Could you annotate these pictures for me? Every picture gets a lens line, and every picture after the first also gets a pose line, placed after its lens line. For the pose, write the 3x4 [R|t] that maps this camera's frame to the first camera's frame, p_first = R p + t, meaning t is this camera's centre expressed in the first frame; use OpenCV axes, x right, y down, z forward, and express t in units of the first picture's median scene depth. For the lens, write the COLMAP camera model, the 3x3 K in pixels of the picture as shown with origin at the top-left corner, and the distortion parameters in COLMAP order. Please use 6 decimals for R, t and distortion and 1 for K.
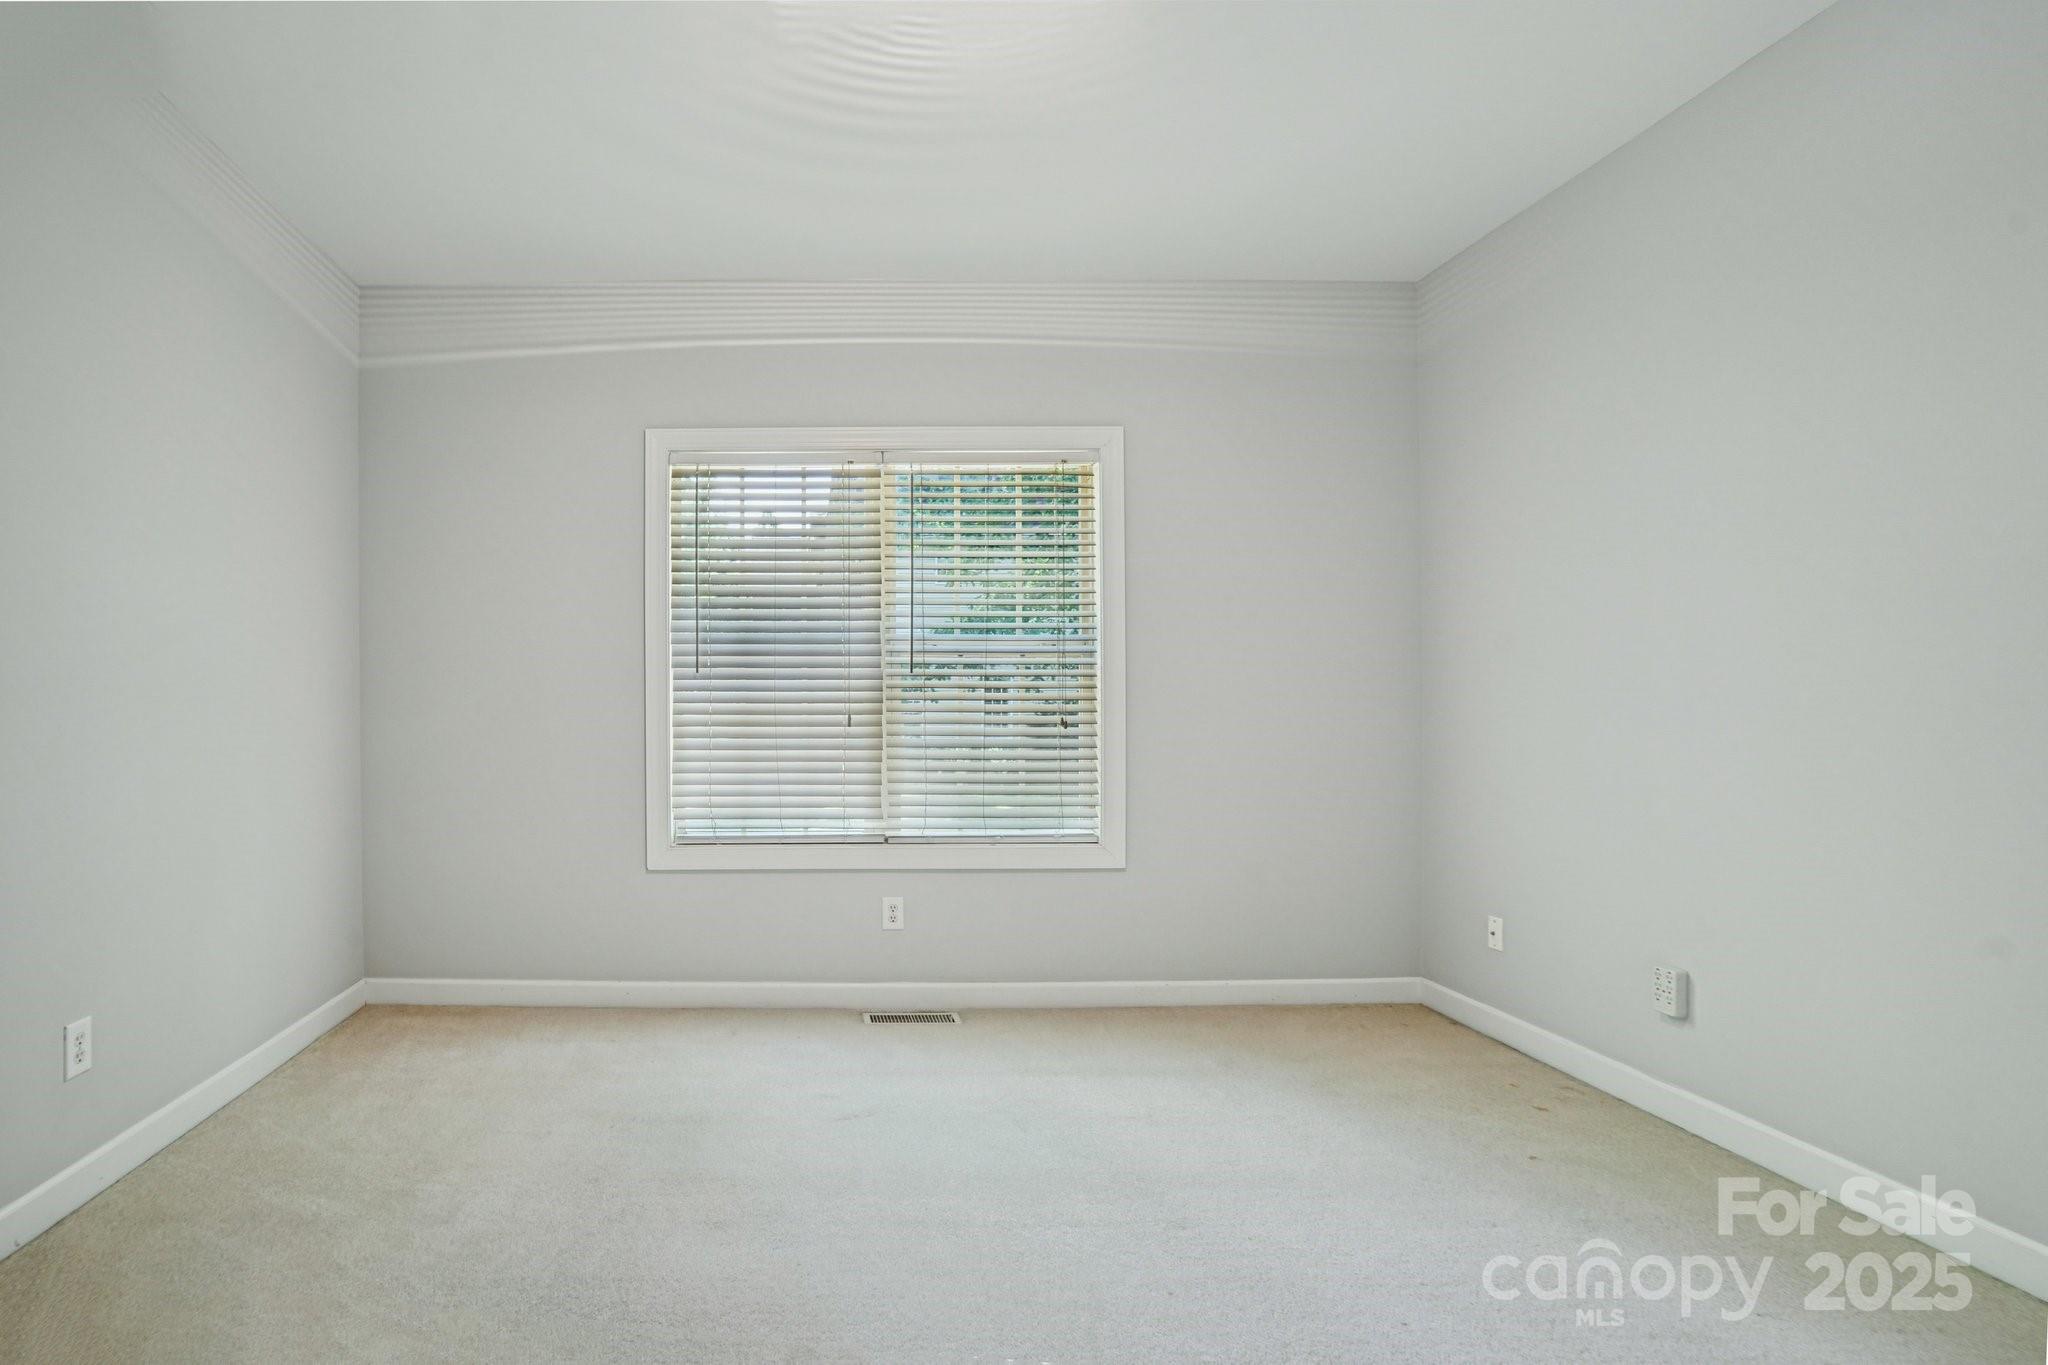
lens RADIAL K [[1115.7, 0, 1023.9], [0, 1115.7, 699.6], [0, 0, 1]] dist [-0.024508, 0.000540]
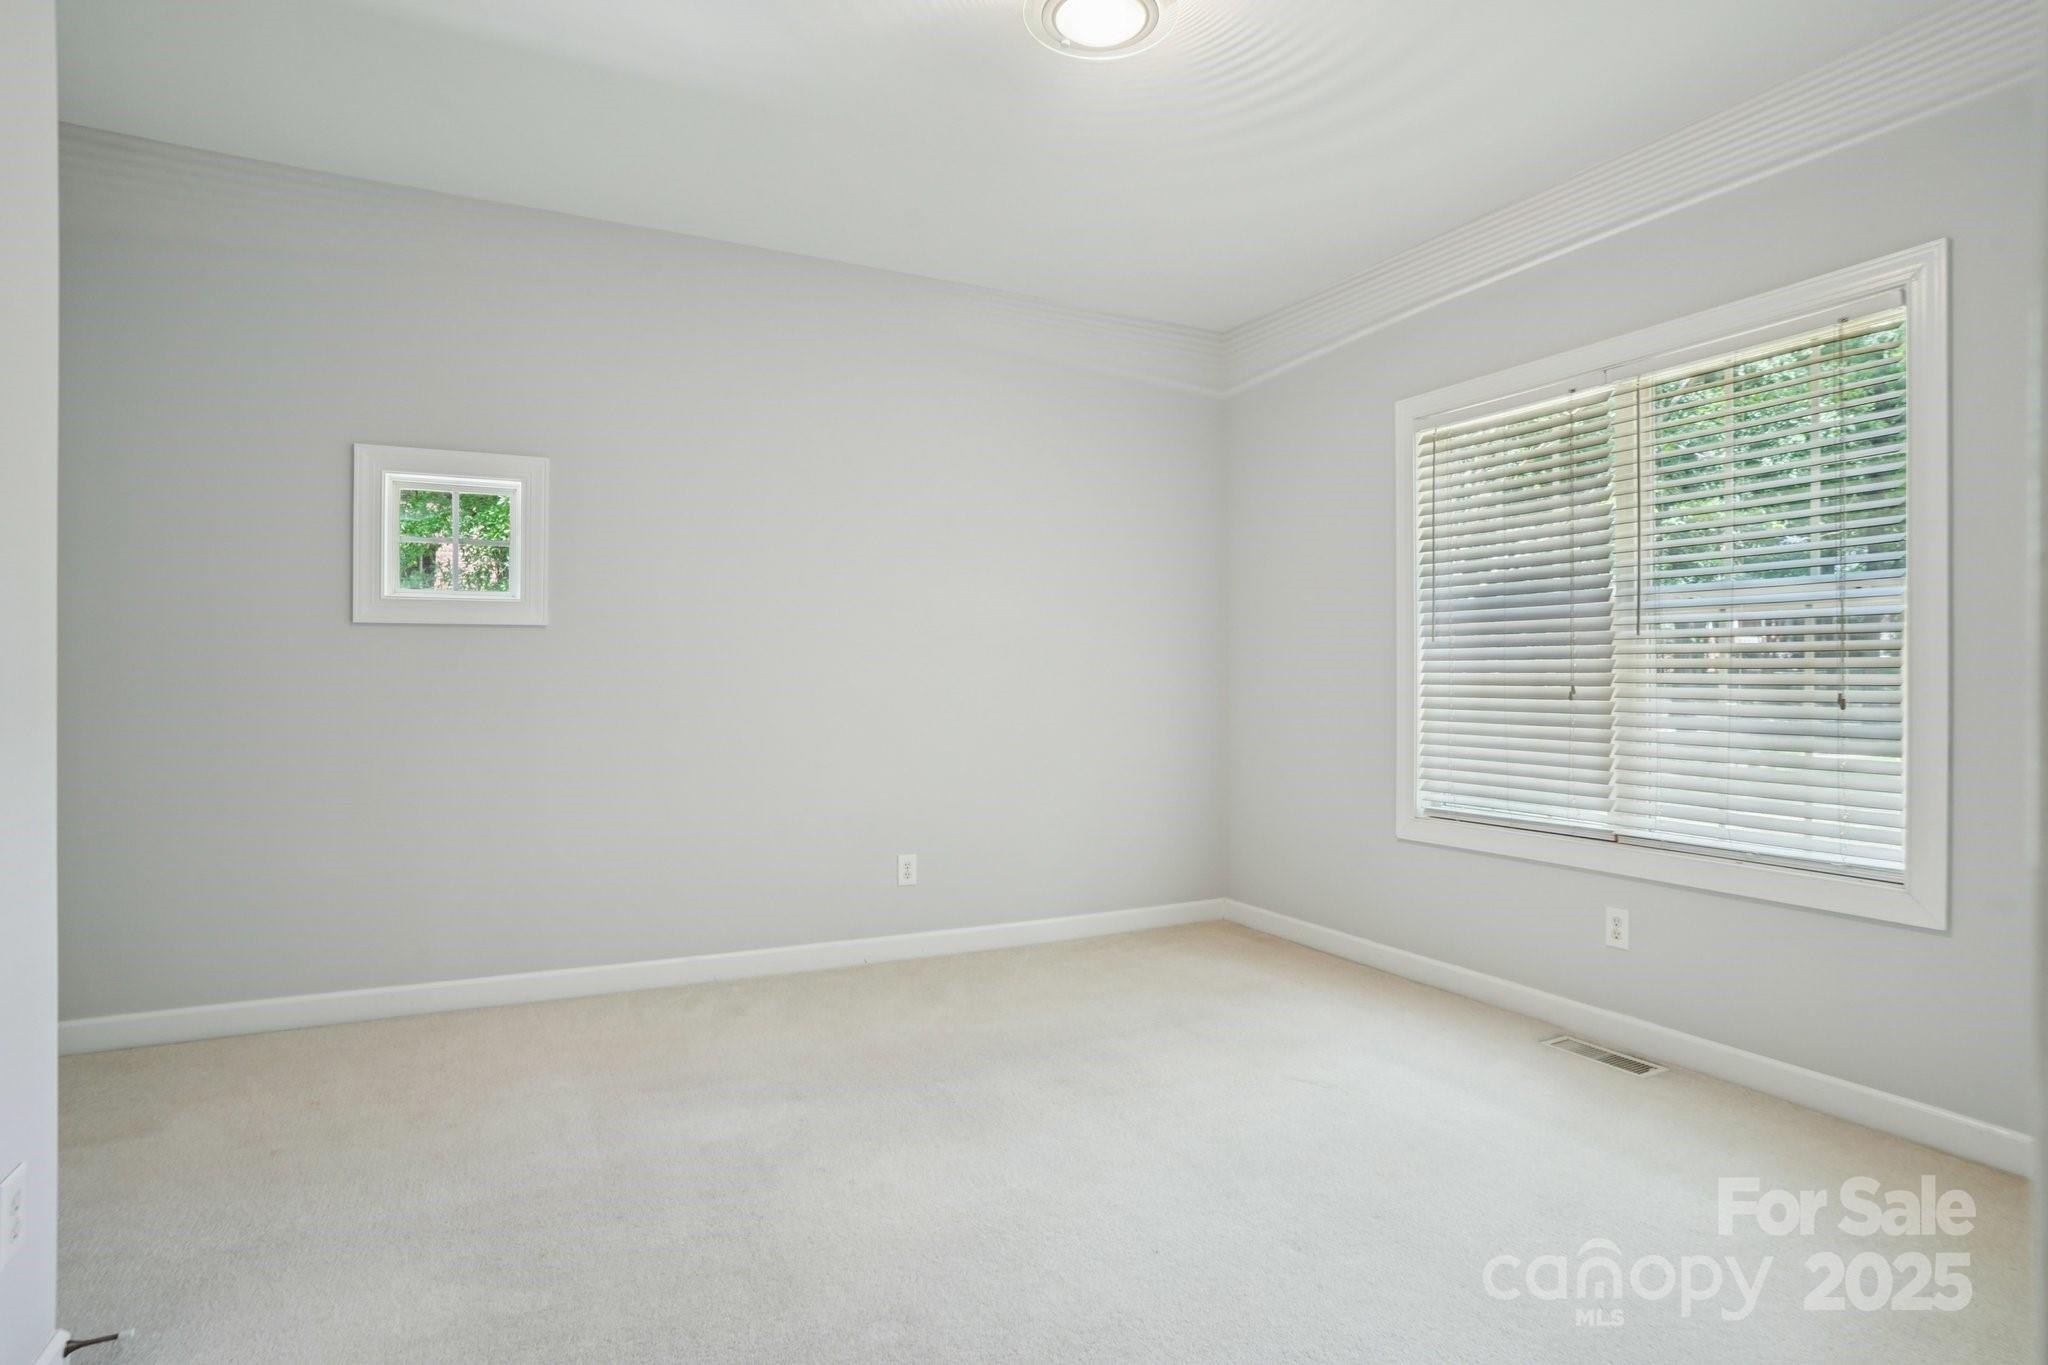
lens RADIAL K [[1115.7, 0, 1024.0], [0, 1115.7, 673.1], [0, 0, 1]] dist [-0.024508, 0.000540]
pose [[0.467182, -0.001536, -0.884160, 0.397676], [0.015111, 0.999866, 0.006248, -0.008335], [0.884032, -0.016279, 0.467143, 0.231692]]
